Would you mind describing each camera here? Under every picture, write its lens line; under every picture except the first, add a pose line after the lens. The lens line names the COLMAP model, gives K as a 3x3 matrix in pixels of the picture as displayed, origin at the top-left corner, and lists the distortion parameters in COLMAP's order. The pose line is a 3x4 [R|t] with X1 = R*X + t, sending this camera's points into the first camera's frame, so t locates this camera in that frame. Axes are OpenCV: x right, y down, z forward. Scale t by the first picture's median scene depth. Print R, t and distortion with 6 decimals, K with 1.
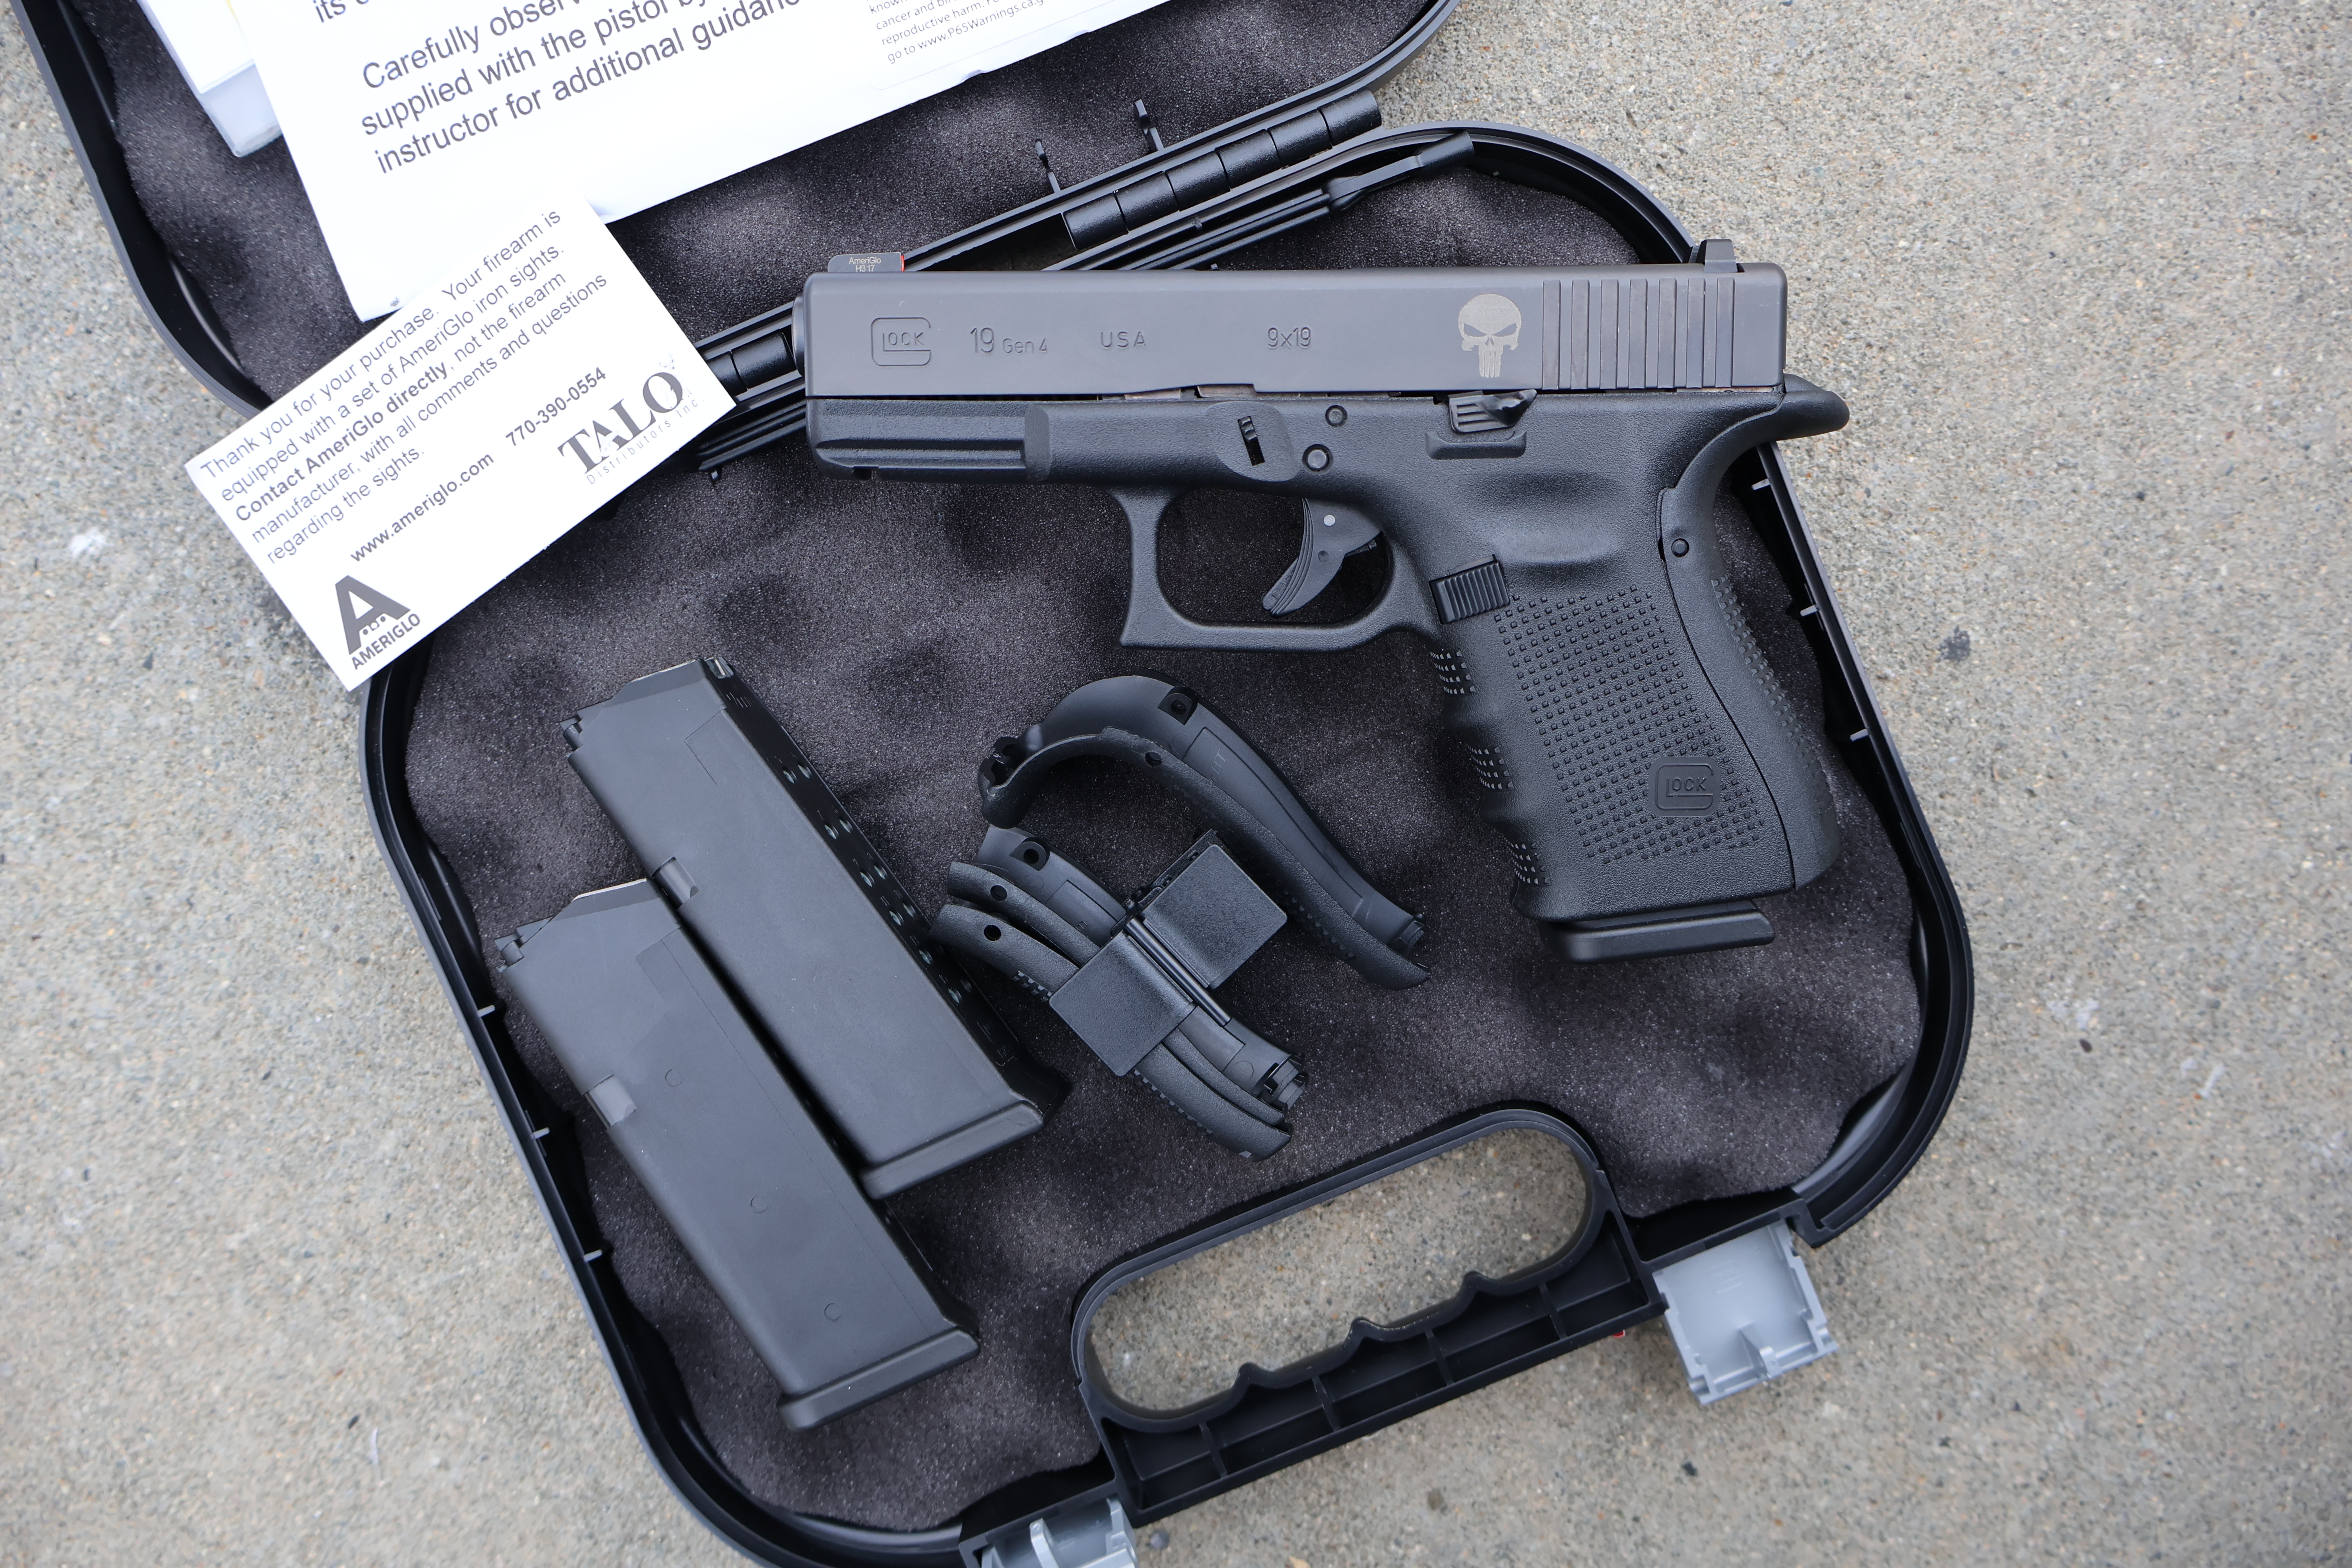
lens RADIAL K [[1907.6, 0, 1177.9], [0, 1907.6, 797.1], [0, 0, 1]] dist [0.014987, -0.022491]
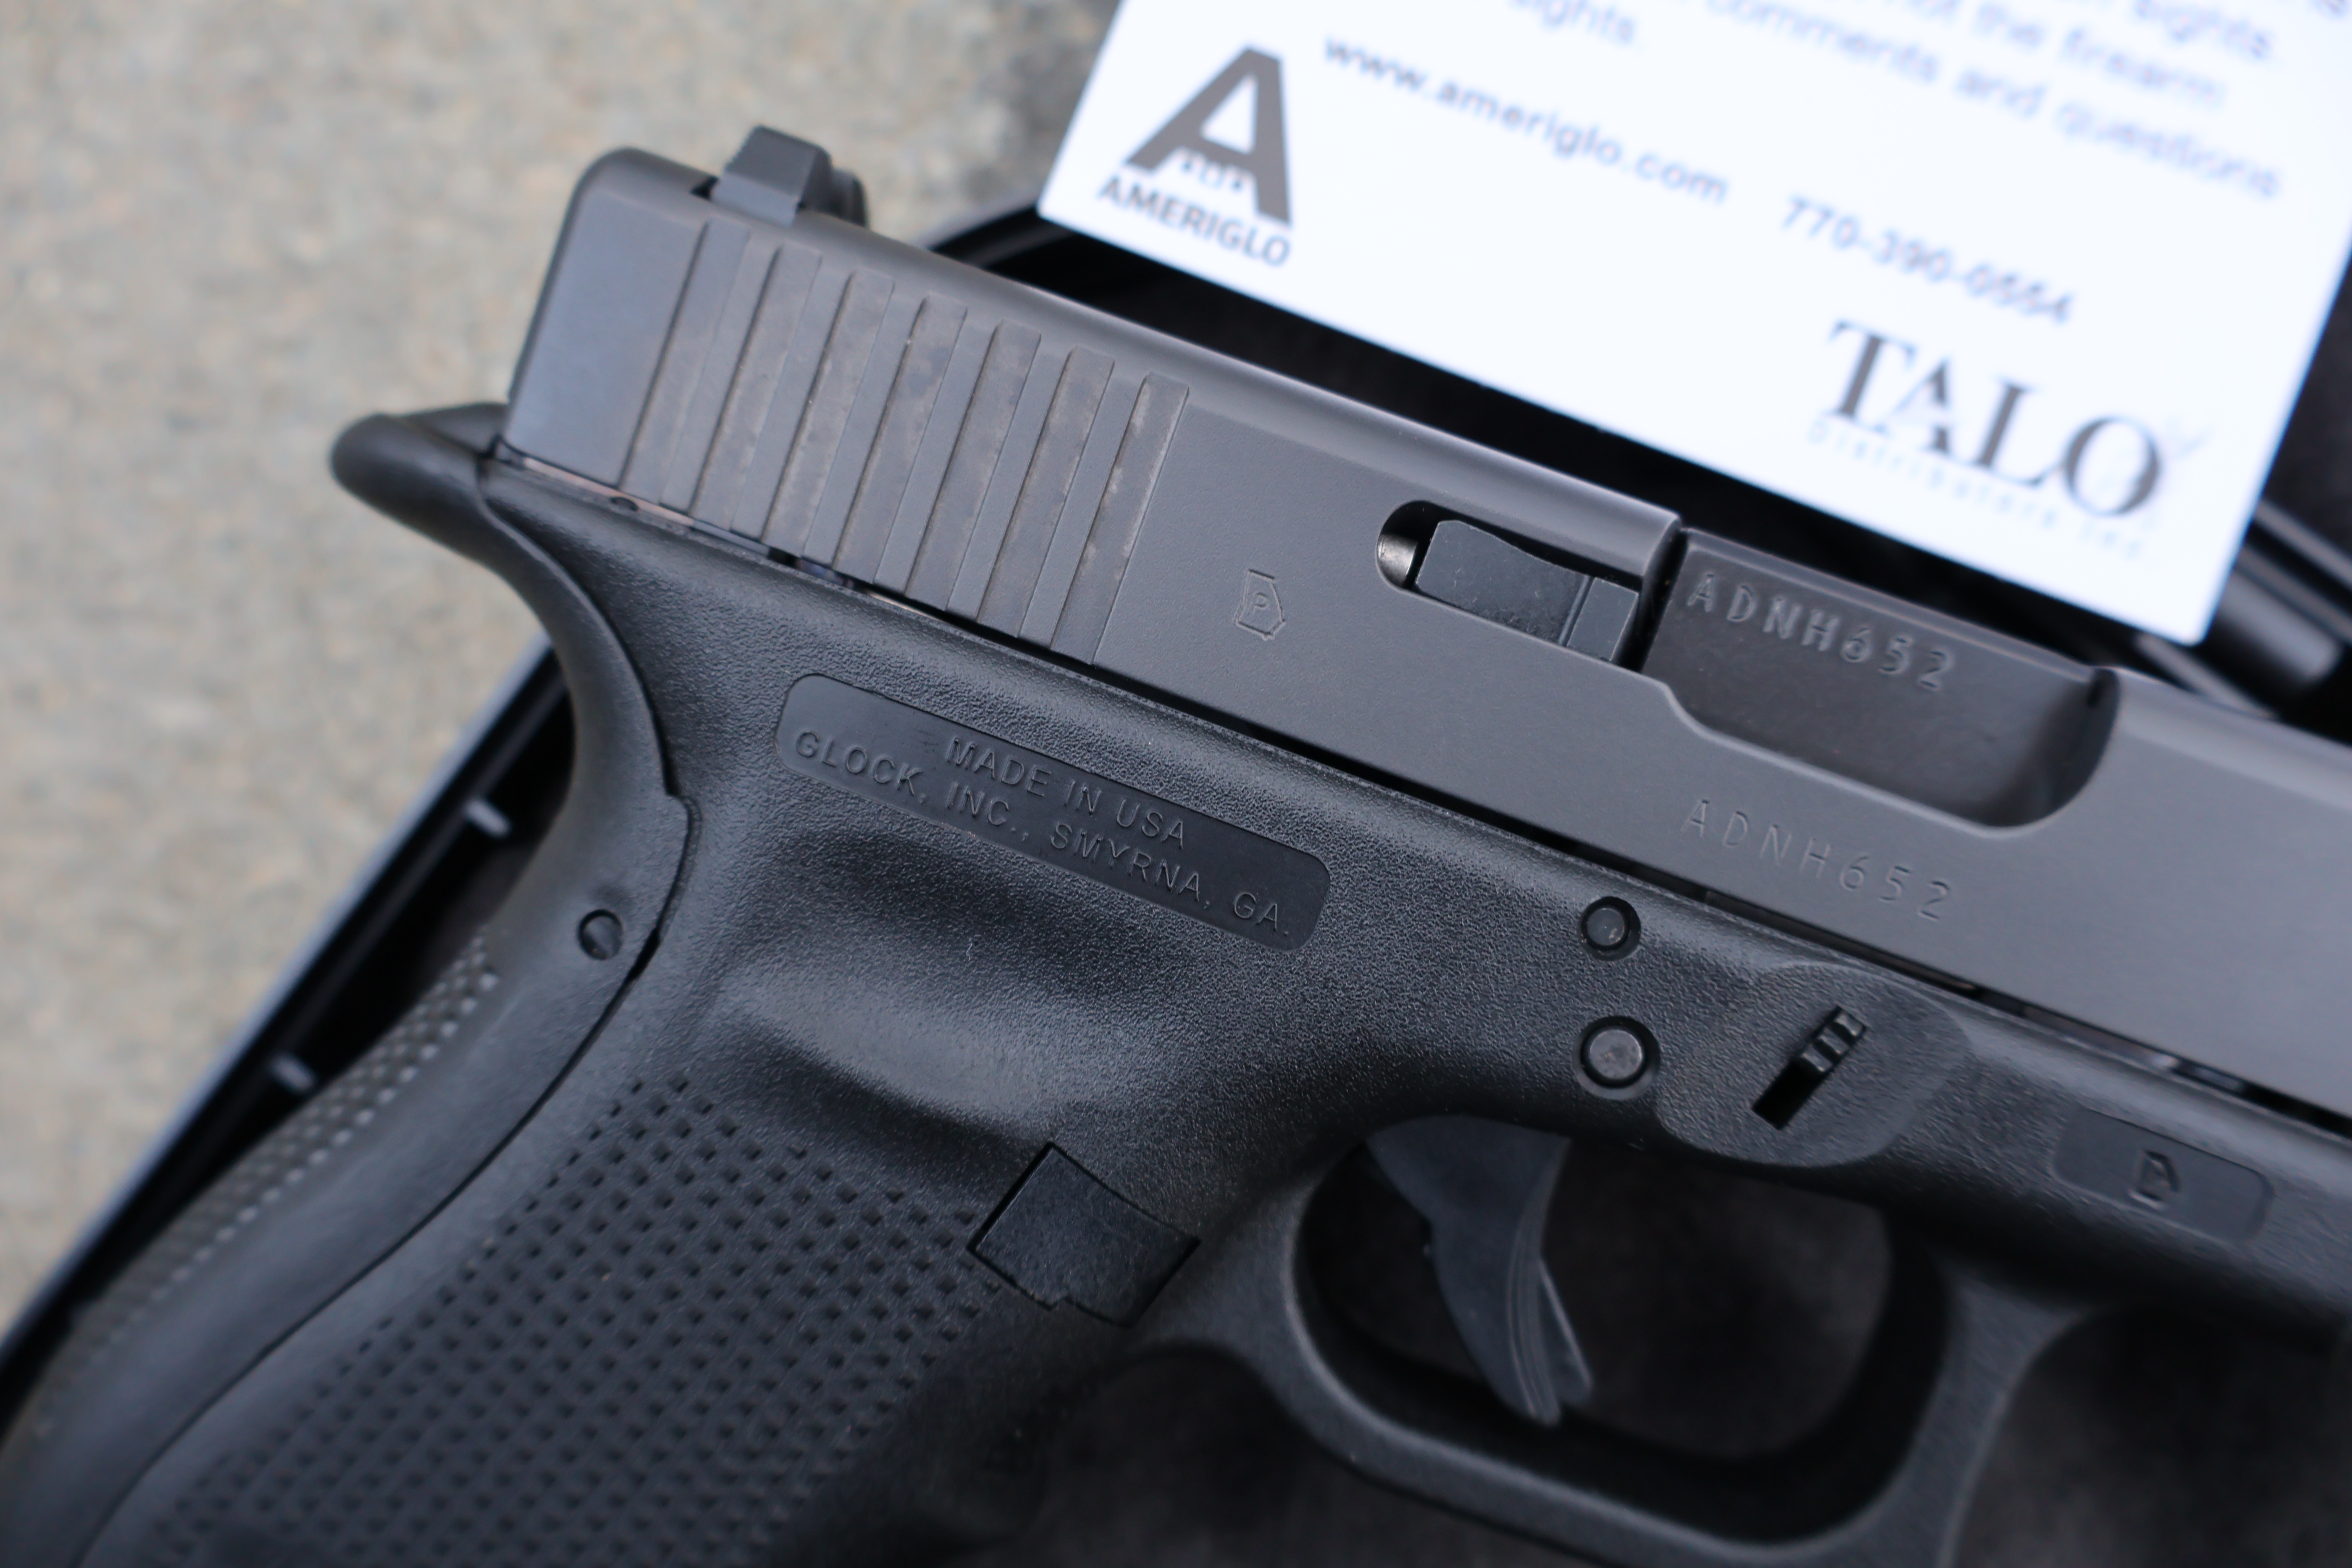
lens RADIAL K [[1907.6, 0, 1186.9], [0, 1907.6, 768.4], [0, 0, 1]] dist [0.014987, -0.022491]
pose [[0.498829, 0.863155, -0.078314, -0.268048], [-0.866530, 0.498484, -0.025286, -0.014813], [0.017212, 0.080475, 0.996608, 0.599513]]
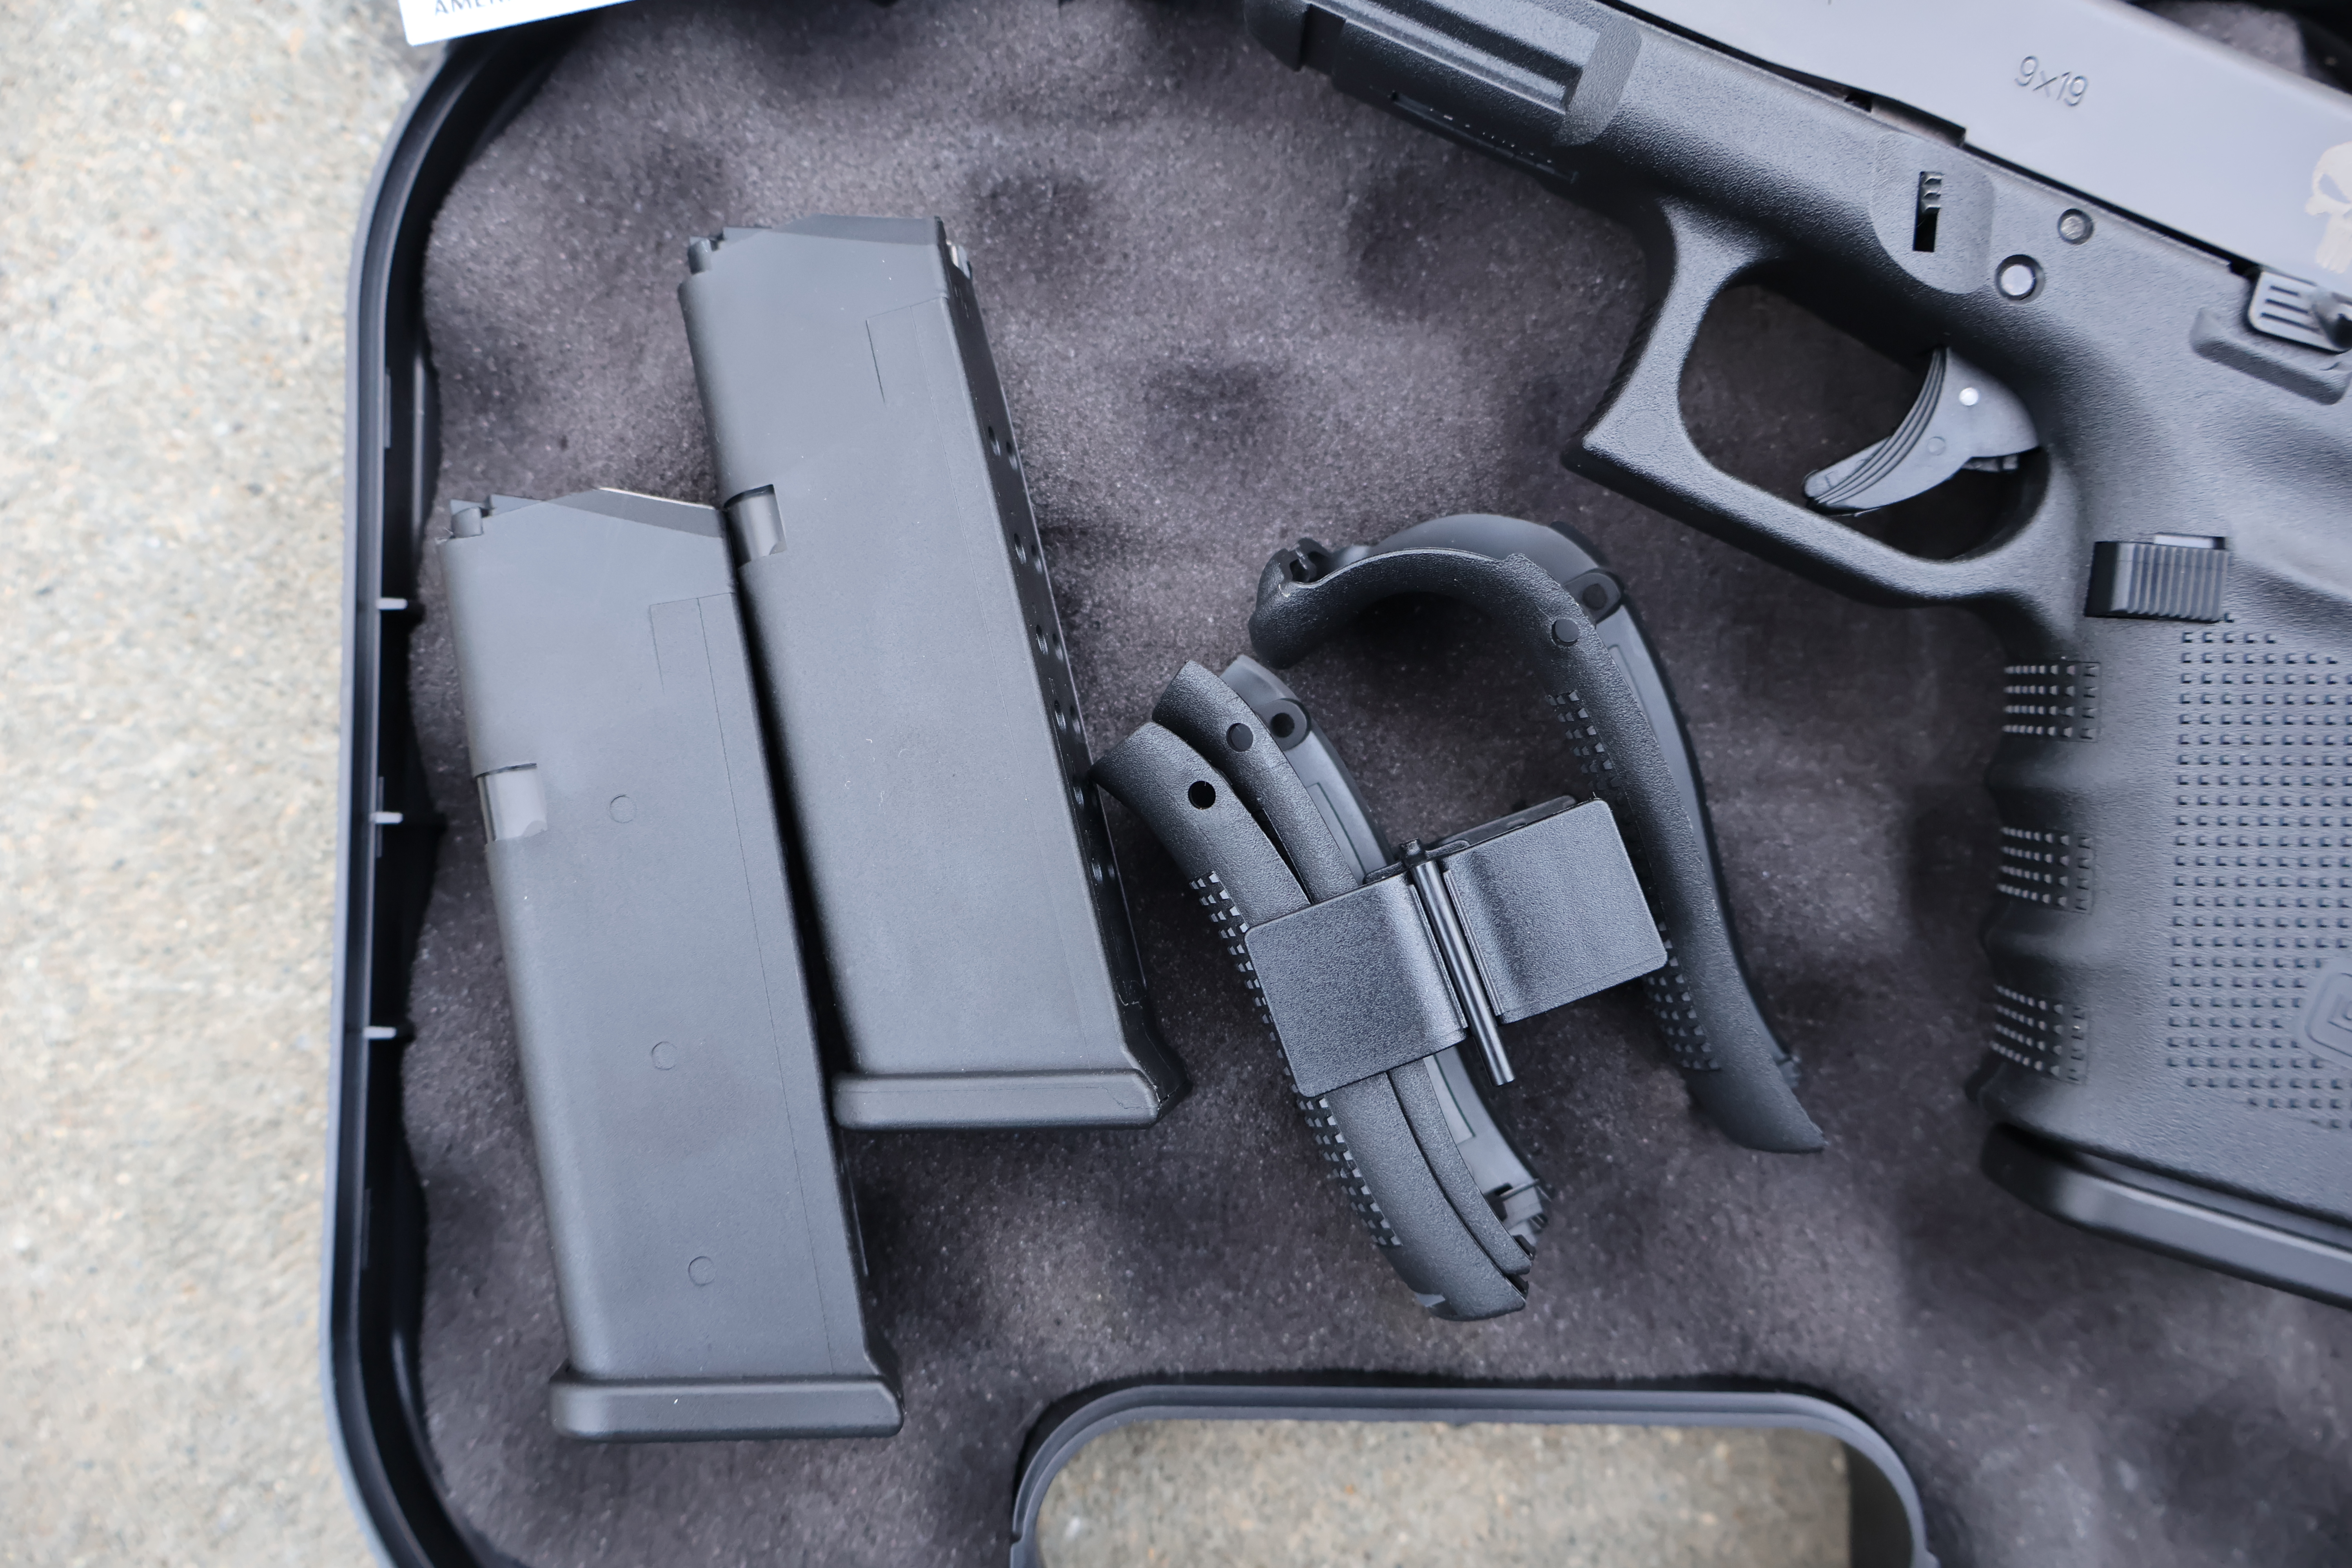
lens RADIAL K [[1907.6, 0, 1167.8], [0, 1907.6, 790.0], [0, 0, 1]] dist [0.014987, -0.022491]
pose [[0.918308, 0.395613, -0.014156, -0.096436], [-0.395401, 0.914911, -0.081213, 0.120560], [-0.019177, 0.080175, 0.996596, 0.381559]]
